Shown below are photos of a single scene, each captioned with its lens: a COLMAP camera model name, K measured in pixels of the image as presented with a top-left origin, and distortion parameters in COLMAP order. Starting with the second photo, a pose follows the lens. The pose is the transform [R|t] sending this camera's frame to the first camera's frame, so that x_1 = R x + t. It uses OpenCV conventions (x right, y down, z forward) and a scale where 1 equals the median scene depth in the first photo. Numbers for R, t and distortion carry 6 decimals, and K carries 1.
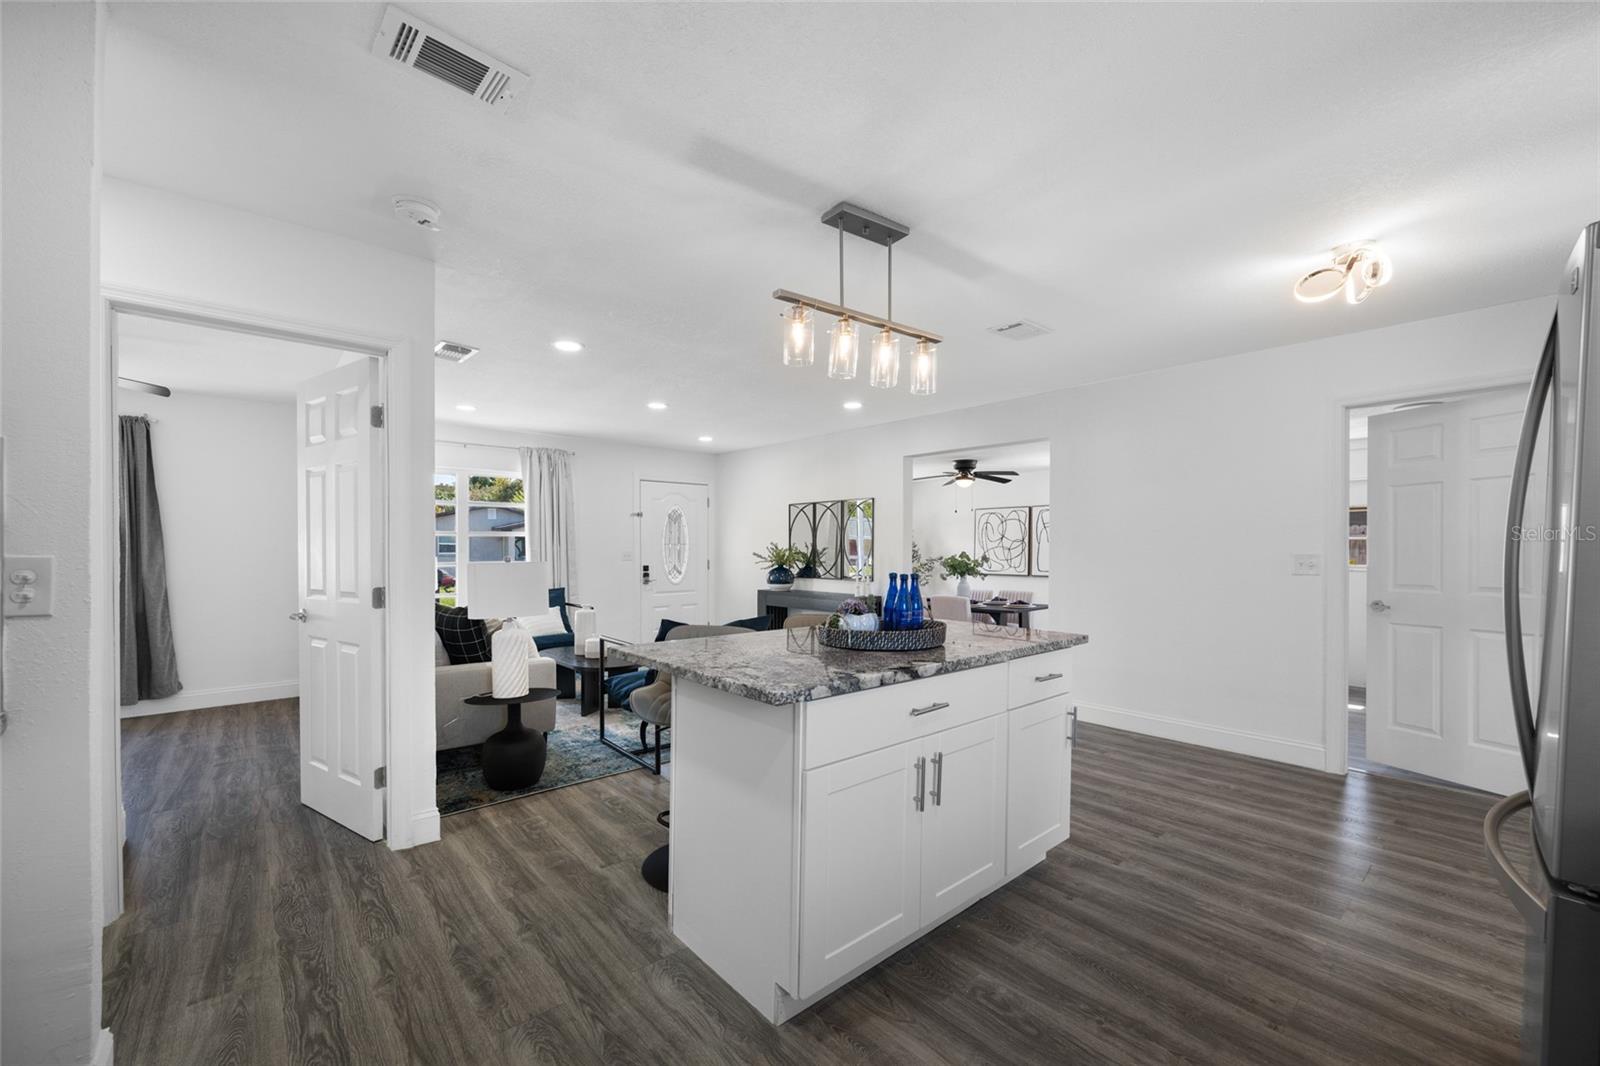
lens RADIAL K [[631.0, 0, 801.3], [0, 631.0, 549.8], [0, 0, 1]] dist [-0.009107, 0.000113]
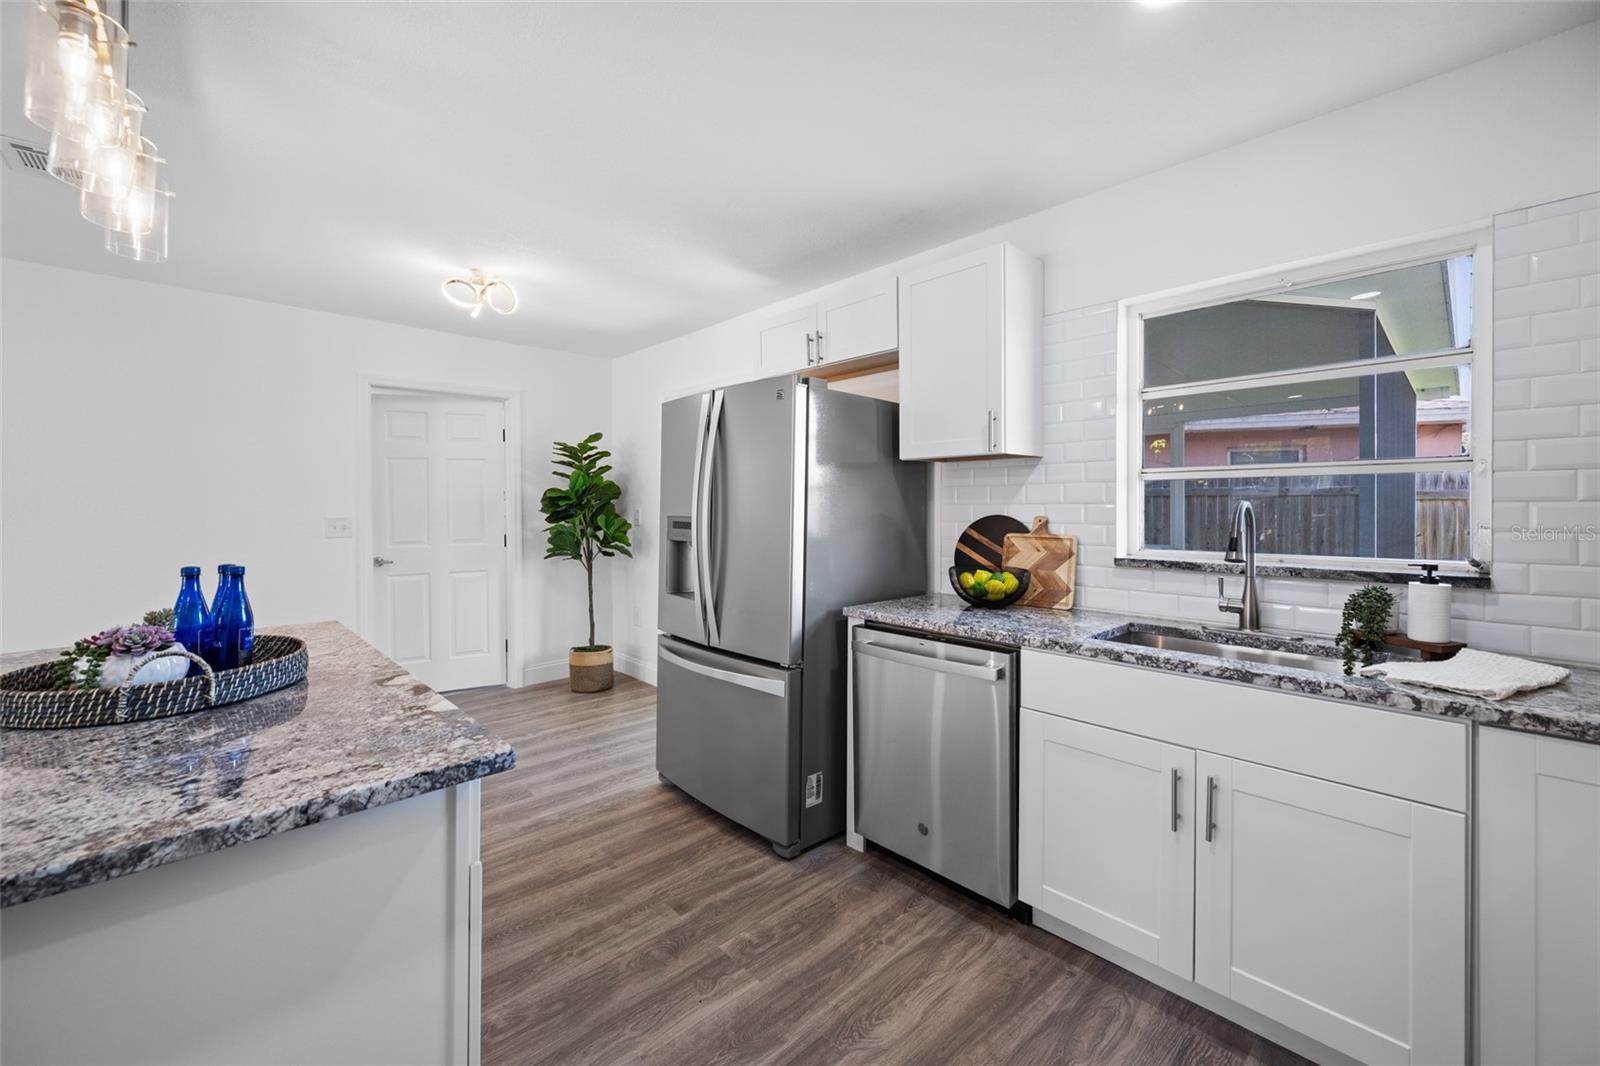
lens RADIAL K [[631.4, 0, 799.0], [0, 631.4, 514.5], [0, 0, 1]] dist [0.002585, -0.000060]
pose [[-0.051046, -0.010227, 0.998644, -0.148821], [0.000309, 0.999947, 0.010256, -0.004347], [-0.998696, 0.000832, -0.051040, 0.155966]]
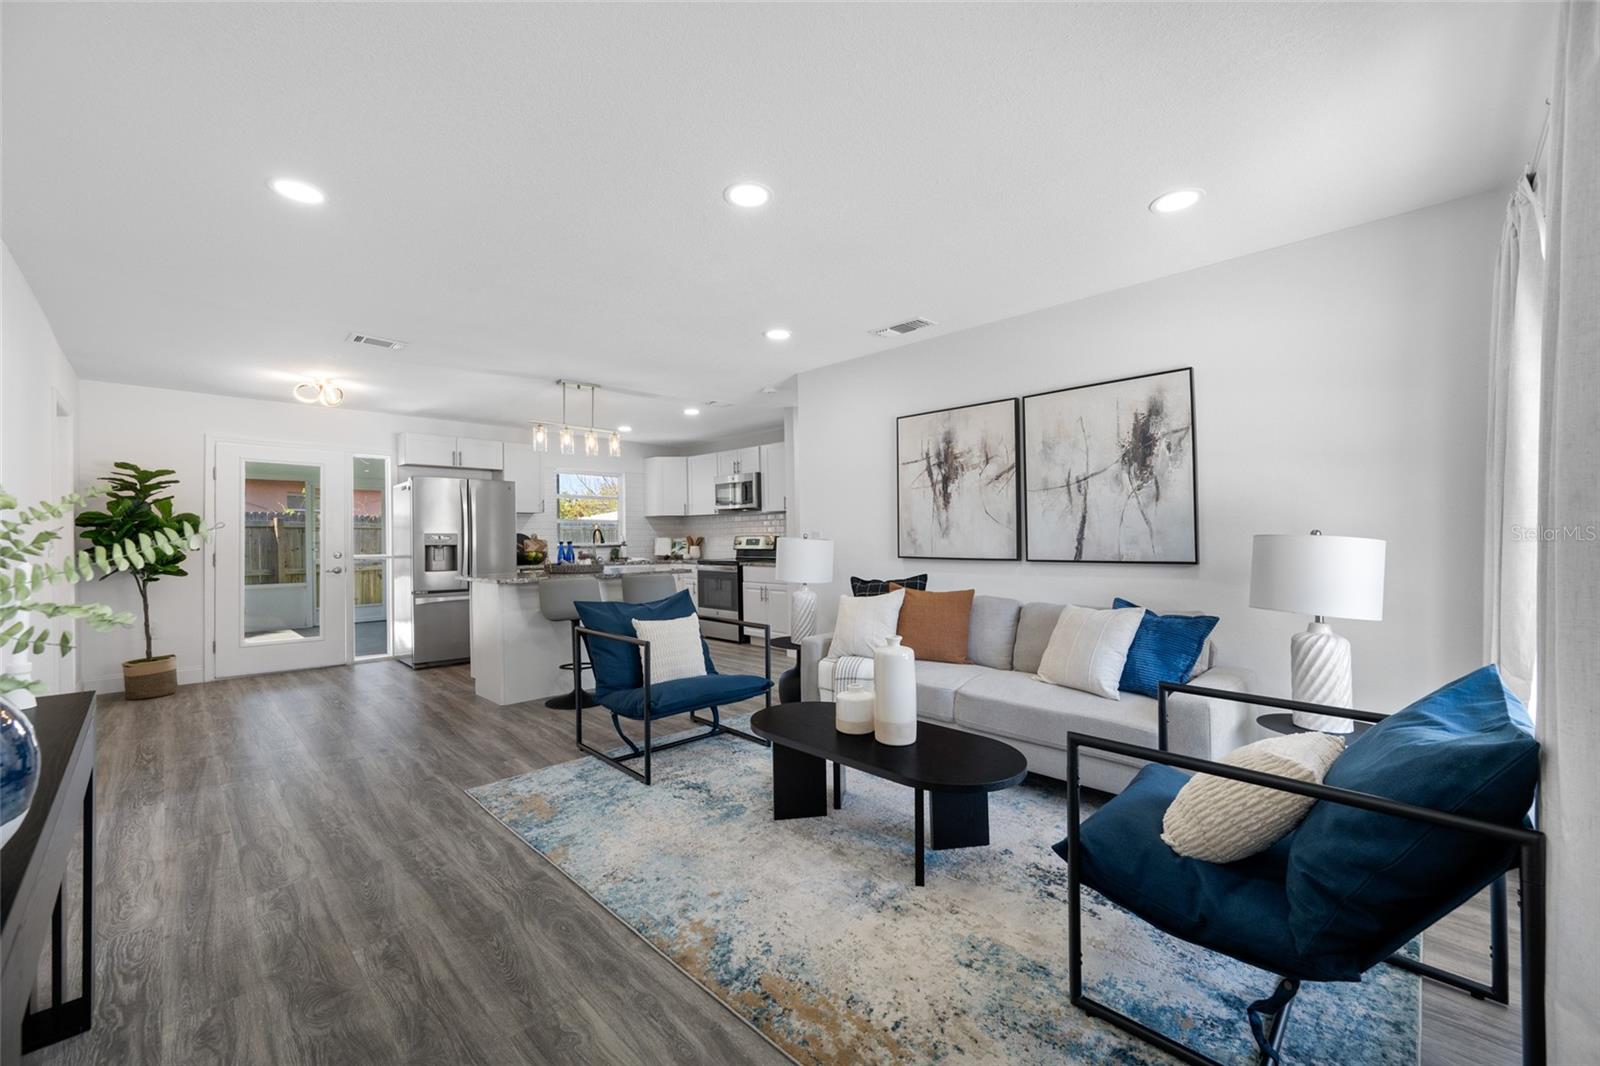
lens RADIAL K [[631.6, 0, 802.1], [0, 631.6, 535.2], [0, 0, 1]] dist [-0.001877, 0.000250]
pose [[-0.997579, 0.005076, -0.069361, -0.174507], [0.005176, 0.999986, -0.001269, 0.006405], [0.069354, -0.001625, -0.997591, 1.088463]]
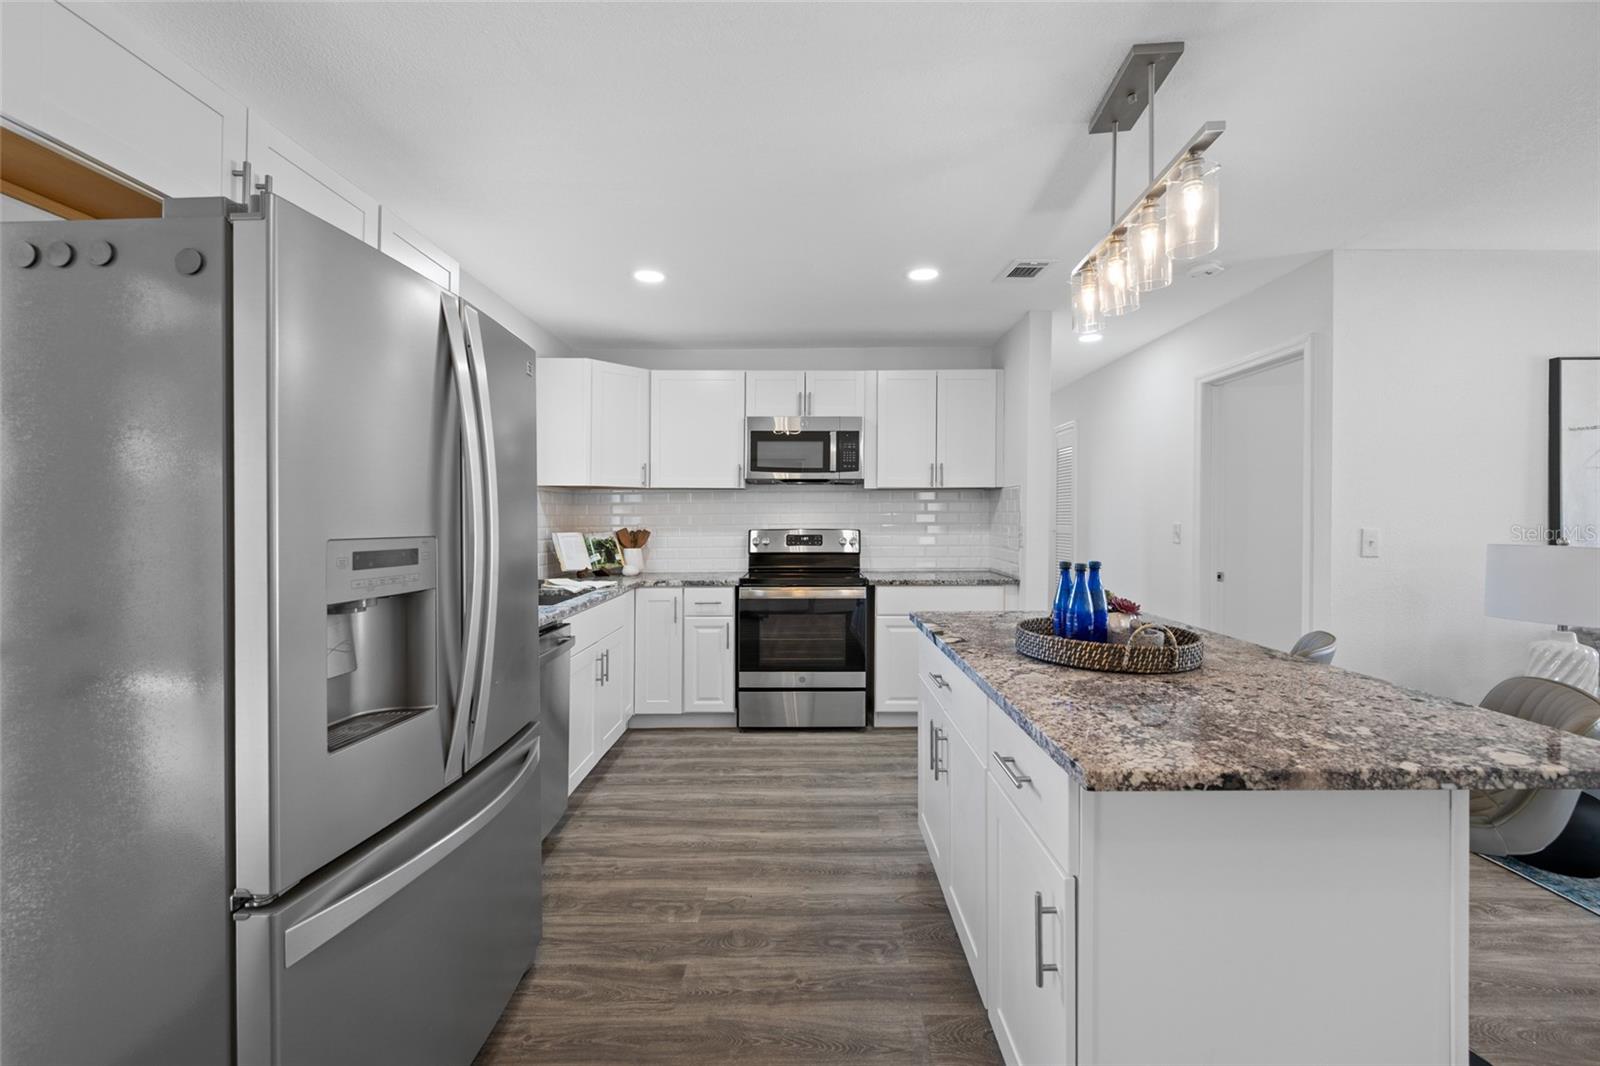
lens RADIAL K [[643.9, 0, 798.8], [0, 643.9, 519.0], [0, 0, 1]] dist [-0.000306, 0.000062]
pose [[-0.662815, -0.000743, -0.748782, 0.305990], [-0.002461, 0.999996, 0.001186, -0.005120], [0.748779, 0.002629, -0.662815, 0.404771]]
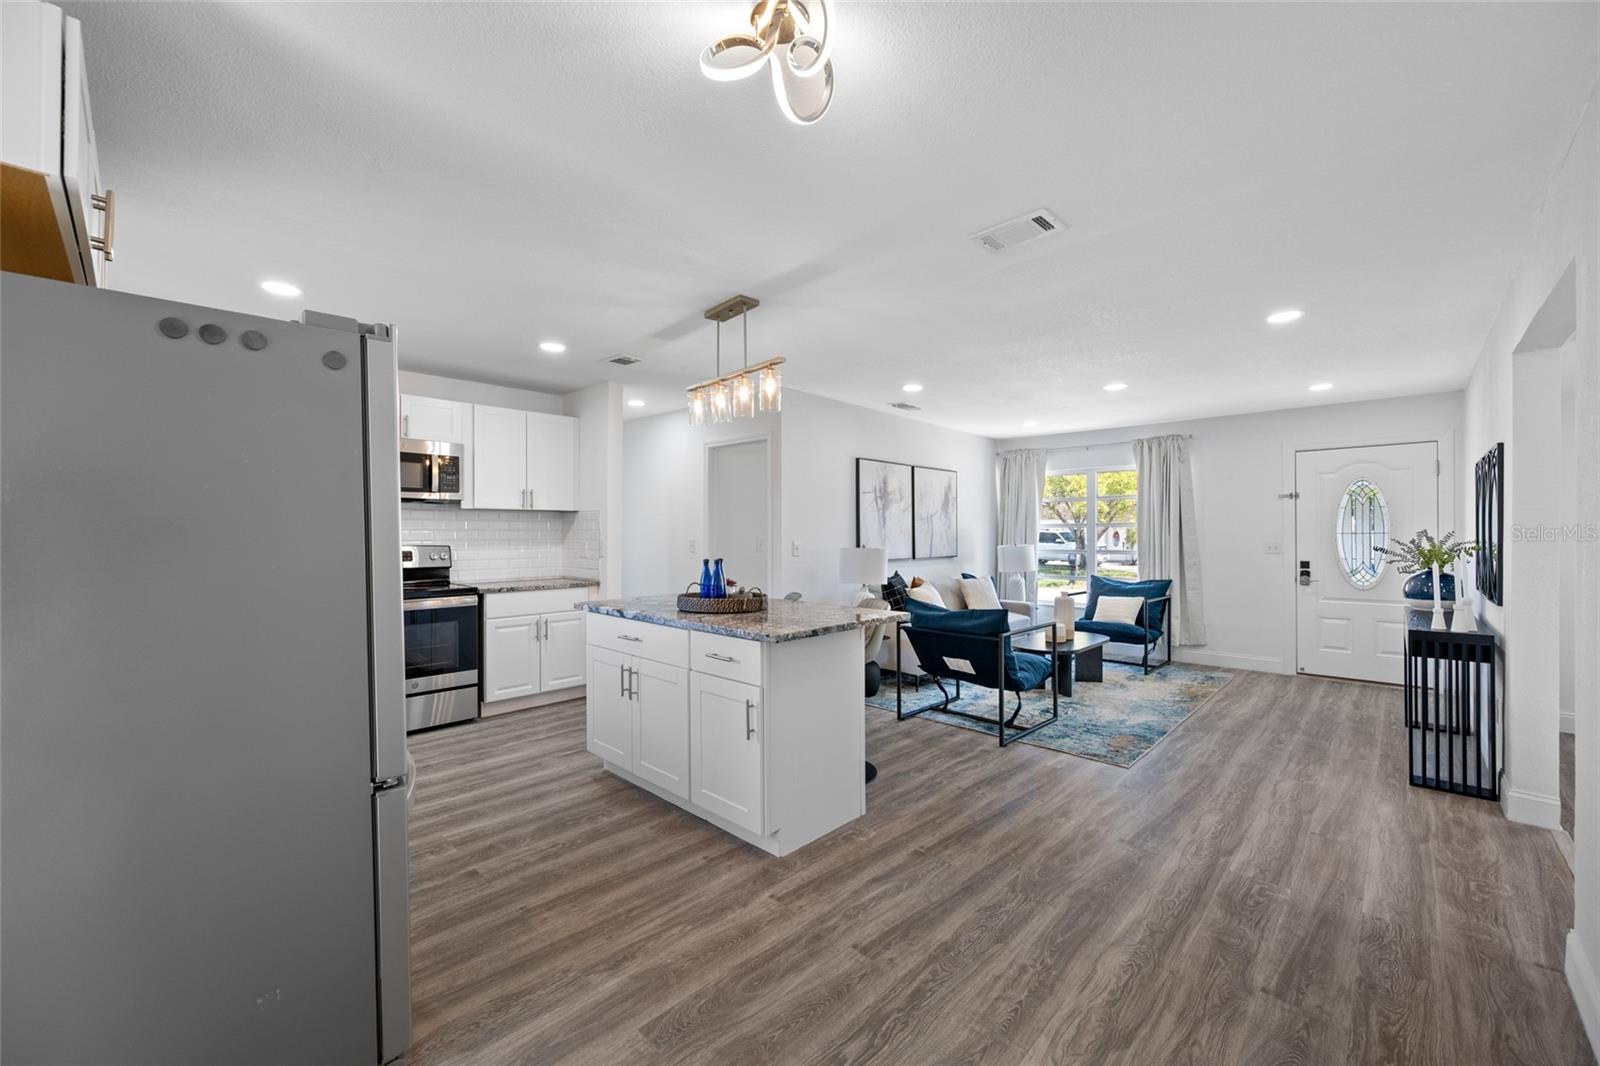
lens RADIAL K [[638.5, 0, 800.0], [0, 638.5, 533.0], [0, 0, 1]] dist [0.001681, 0.000317]
pose [[0.092044, -0.005249, -0.995741, 0.505054], [-0.001507, 0.999984, -0.005411, -0.004536], [0.995754, 0.001999, 0.092035, 0.341011]]
